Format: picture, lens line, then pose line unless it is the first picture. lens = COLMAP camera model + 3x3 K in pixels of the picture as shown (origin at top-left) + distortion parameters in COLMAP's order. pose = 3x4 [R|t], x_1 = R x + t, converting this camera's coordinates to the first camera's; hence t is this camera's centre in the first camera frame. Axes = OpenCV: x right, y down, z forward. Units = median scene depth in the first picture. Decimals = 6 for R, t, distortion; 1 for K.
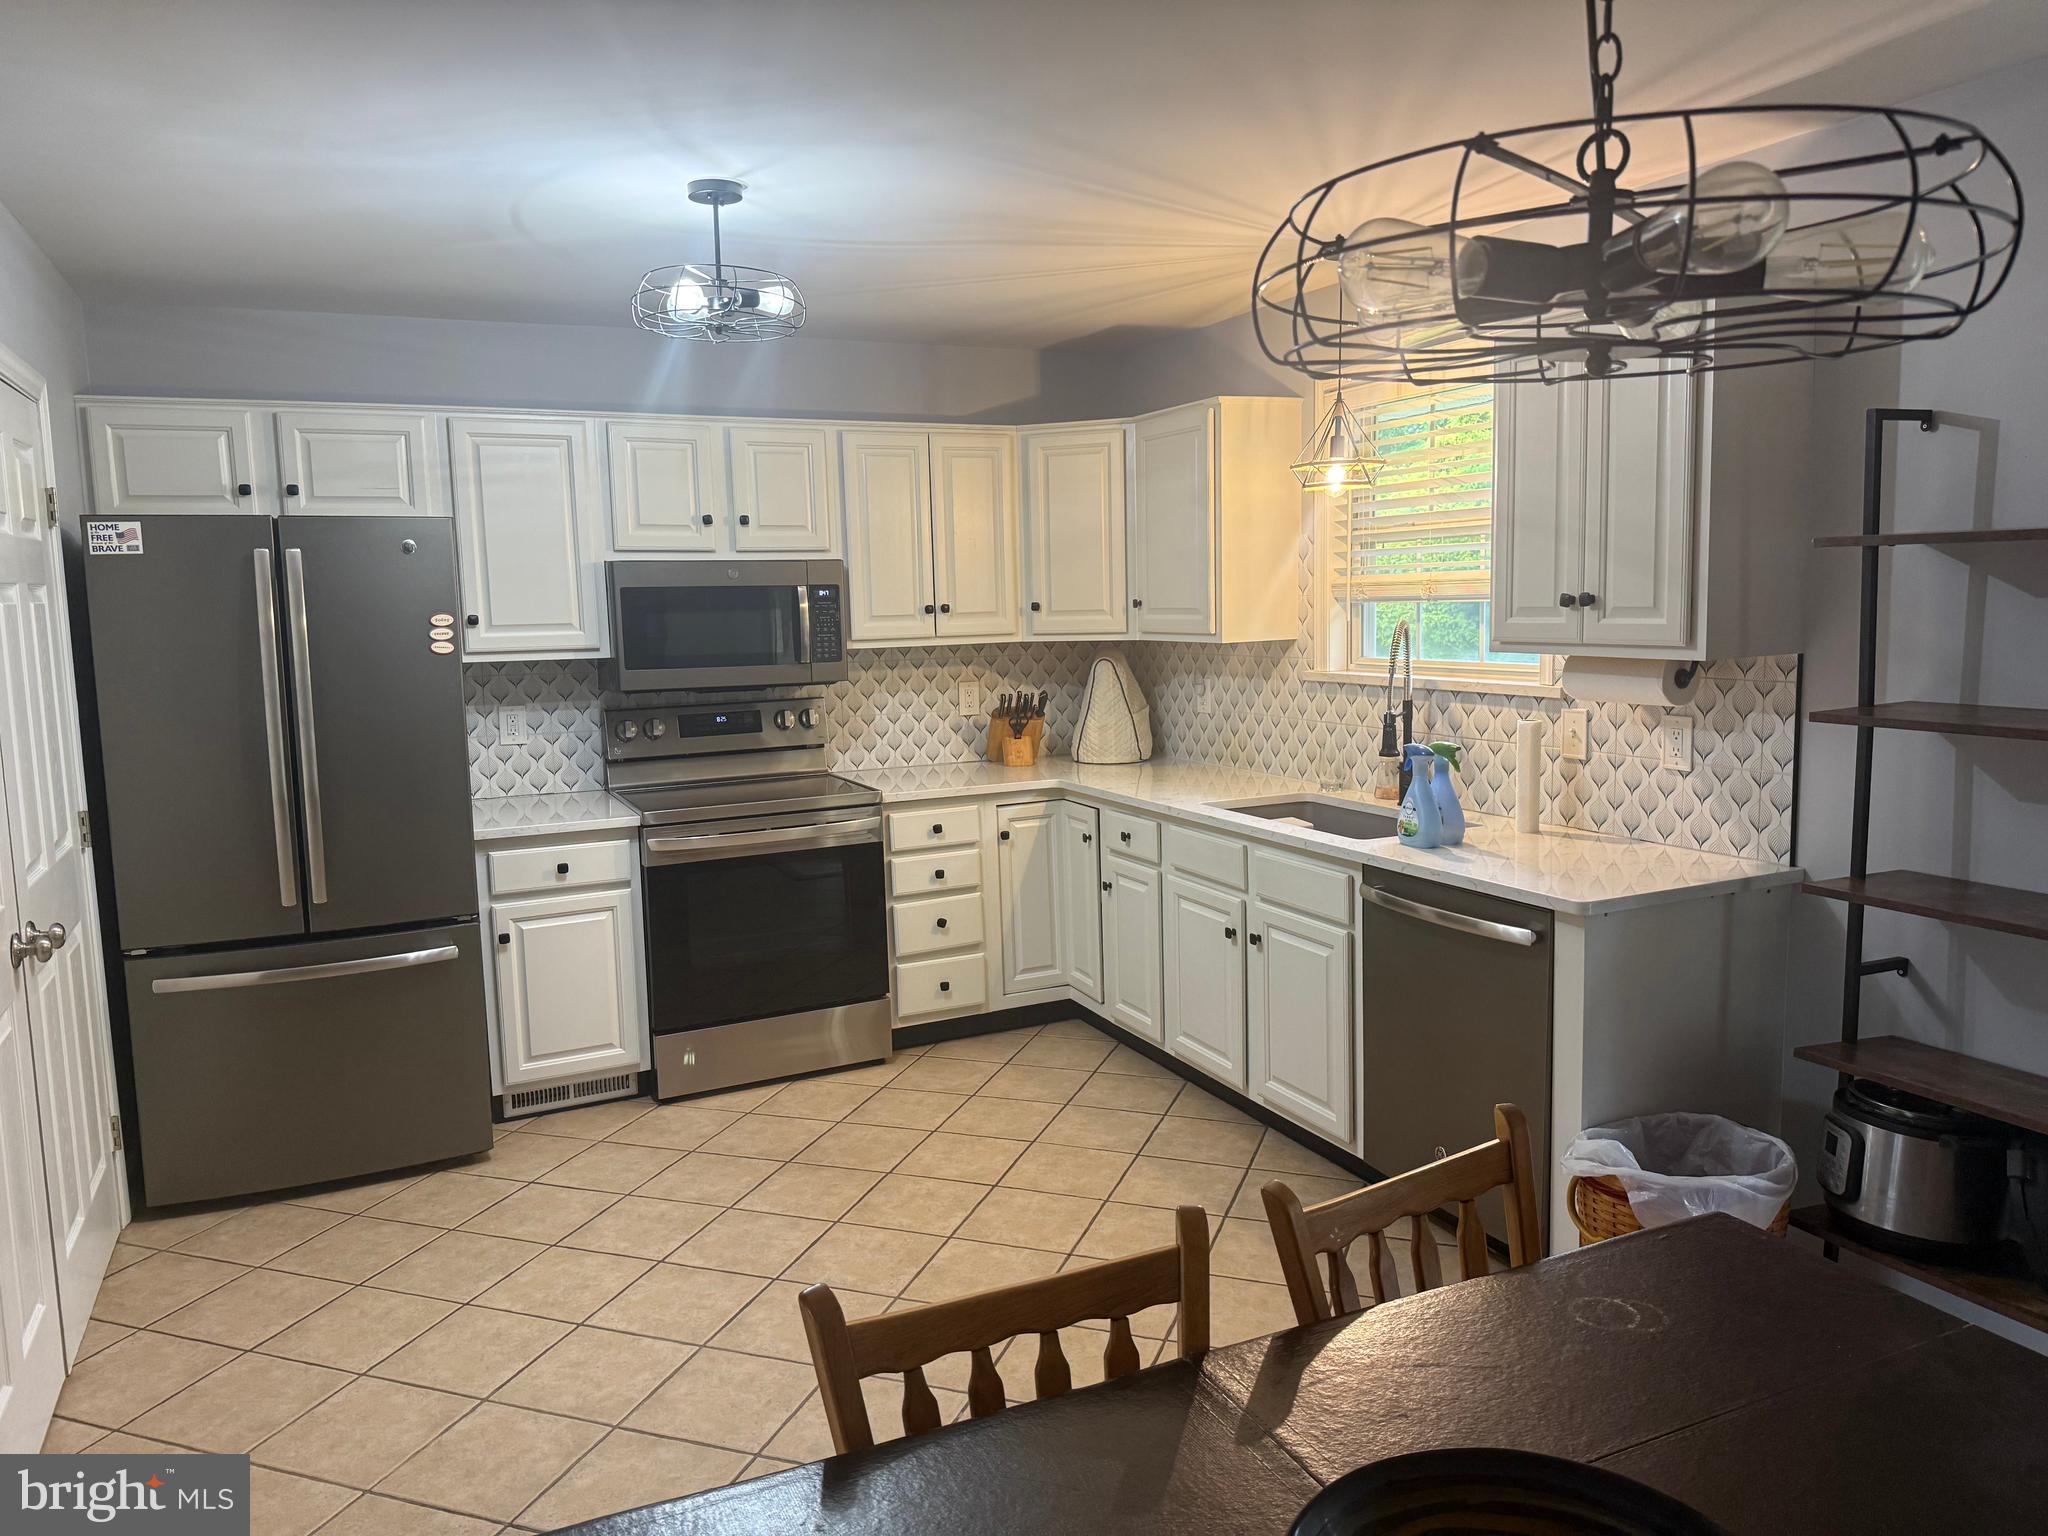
lens RADIAL K [[1368.6, 0, 1023.8], [0, 1368.6, 755.9], [0, 0, 1]] dist [0.138797, -0.248071]
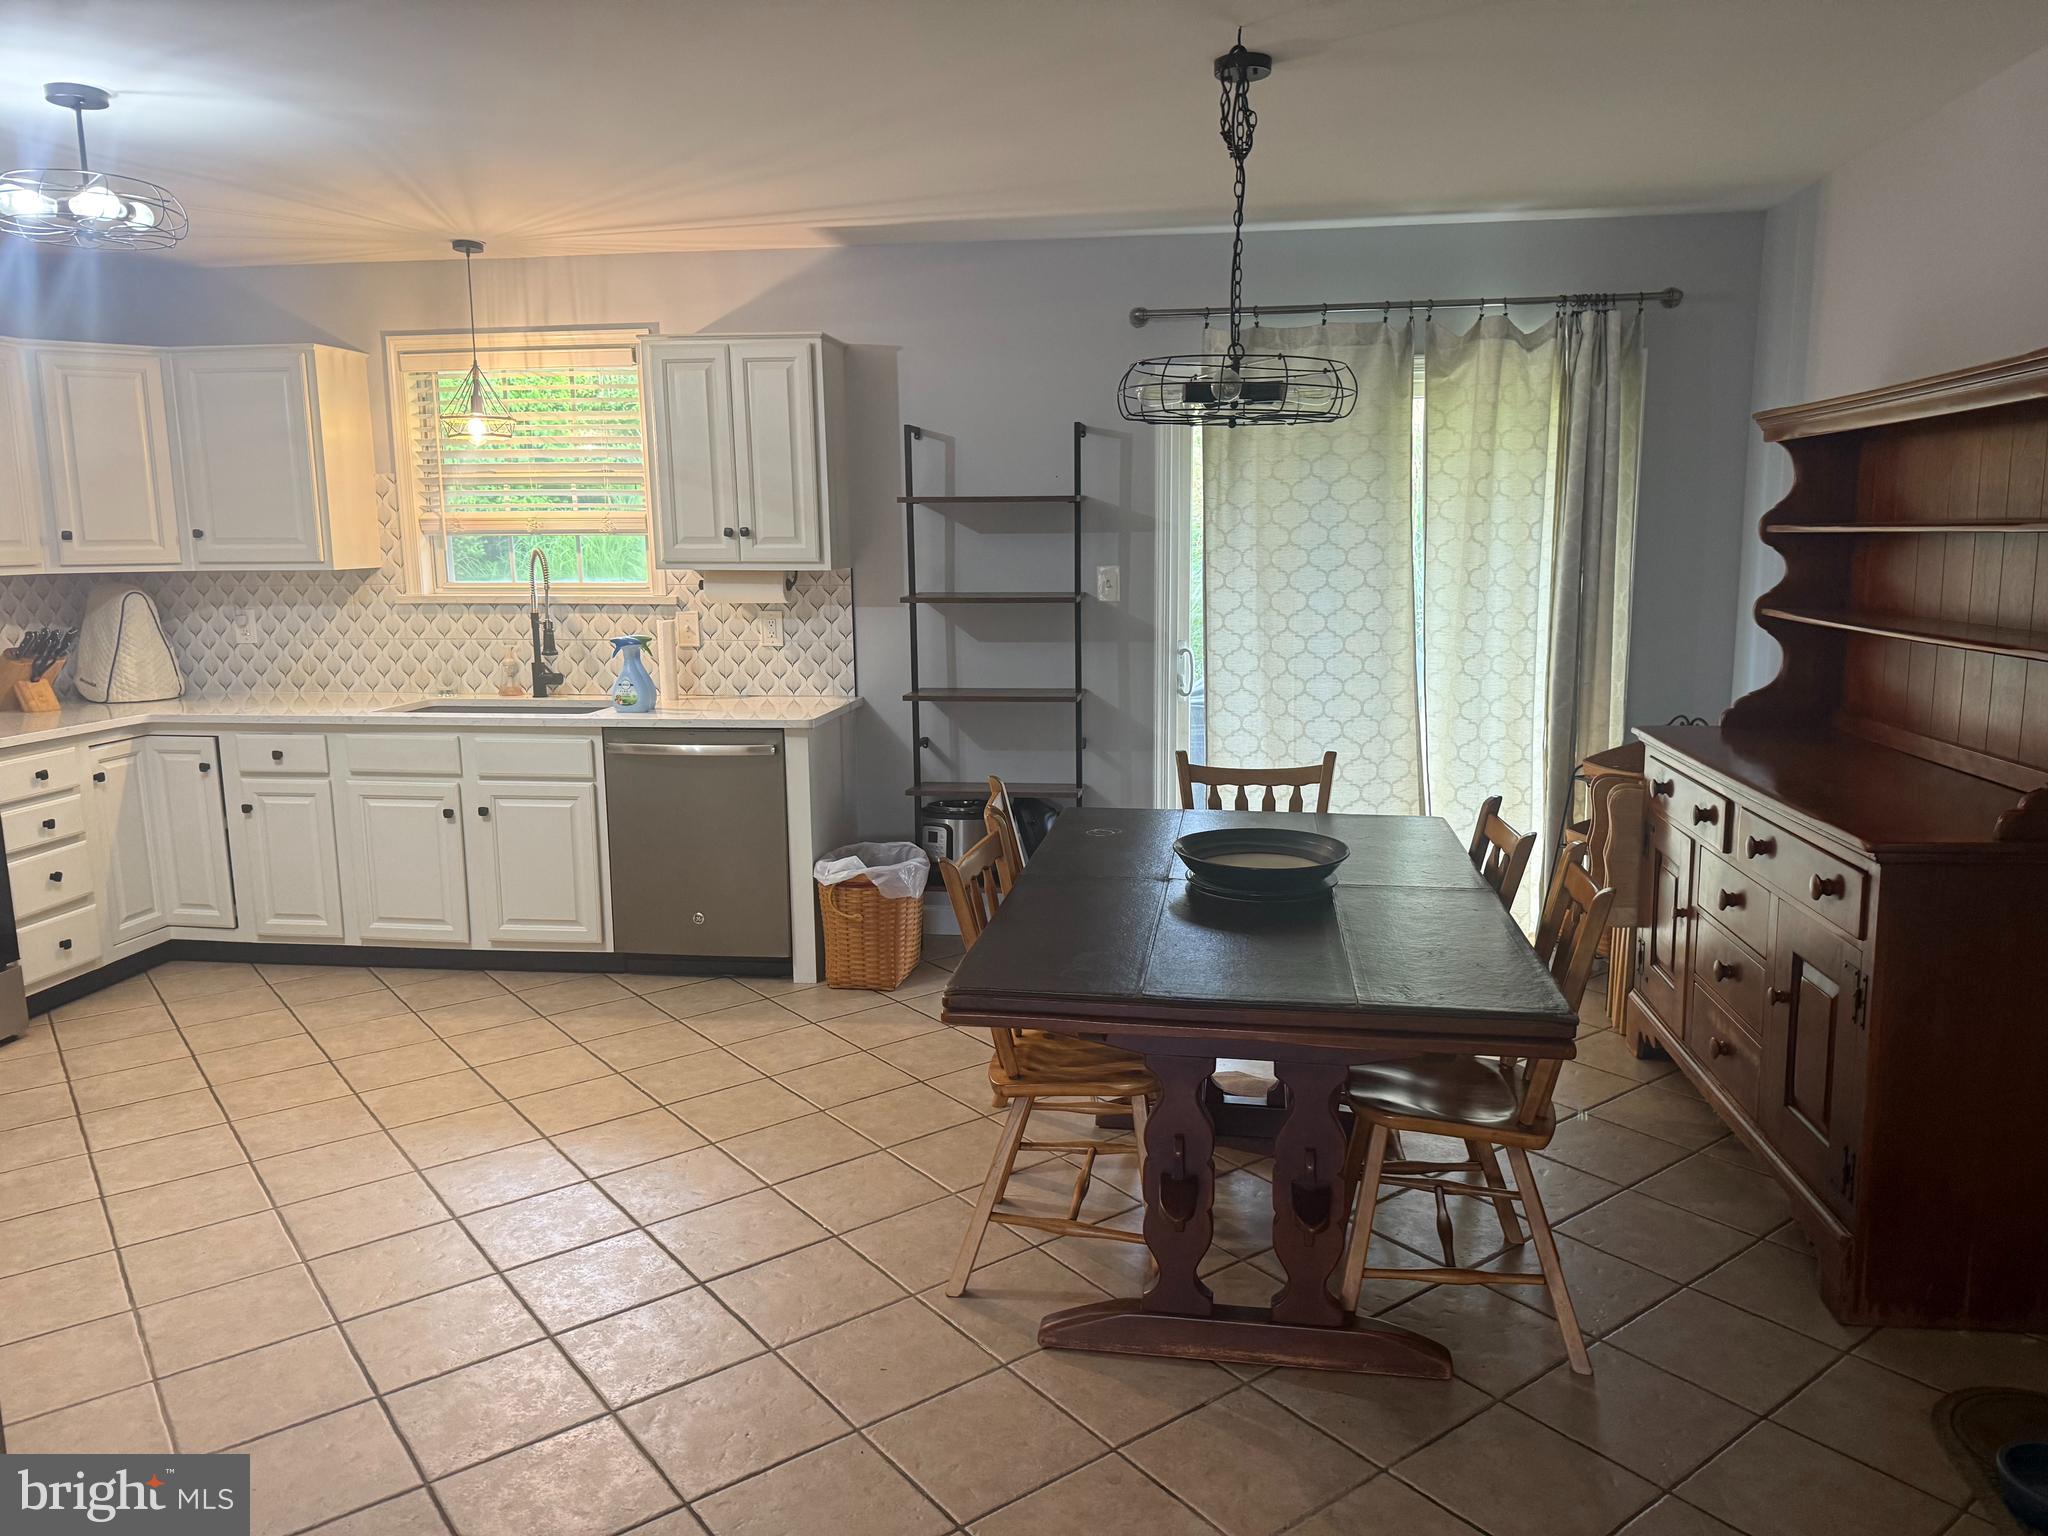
lens RADIAL K [[1412.2, 0, 1026.5], [0, 1412.2, 773.9], [0, 0, 1]] dist [-0.060459, -0.003073]
pose [[0.525317, -0.111439, 0.843578, -0.560701], [0.082008, 0.993403, 0.080163, 0.038195], [-0.846945, 0.027070, 0.530990, -0.045584]]
